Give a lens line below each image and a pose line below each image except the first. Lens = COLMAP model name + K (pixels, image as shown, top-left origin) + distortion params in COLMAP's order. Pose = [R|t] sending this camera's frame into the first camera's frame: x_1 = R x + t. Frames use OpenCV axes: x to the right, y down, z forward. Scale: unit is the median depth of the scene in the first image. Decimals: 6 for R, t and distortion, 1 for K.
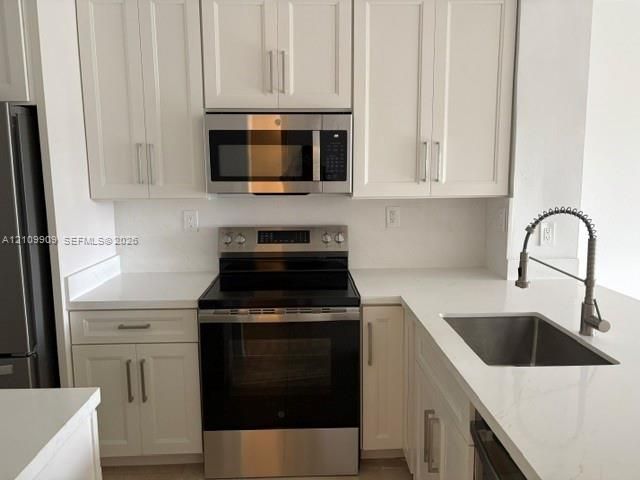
lens RADIAL K [[492.1, 0, 320.0], [0, 492.1, 240.0], [0, 0, 1]] dist [0.006619, 0.000675]
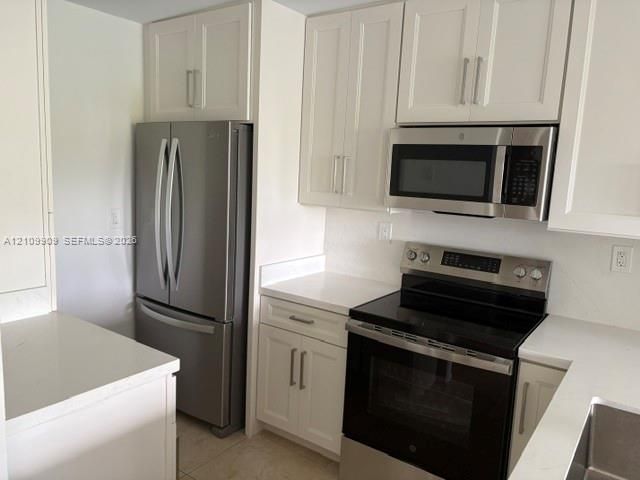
lens RADIAL K [[482.1, 0, 320.0], [0, 482.1, 240.0], [0, 0, 1]] dist [0.002961, -0.006181]
pose [[0.784236, 0.130418, -0.606601, 0.273638], [-0.142134, 0.989423, 0.028969, -0.037402], [0.603964, 0.063500, 0.794478, 0.142777]]
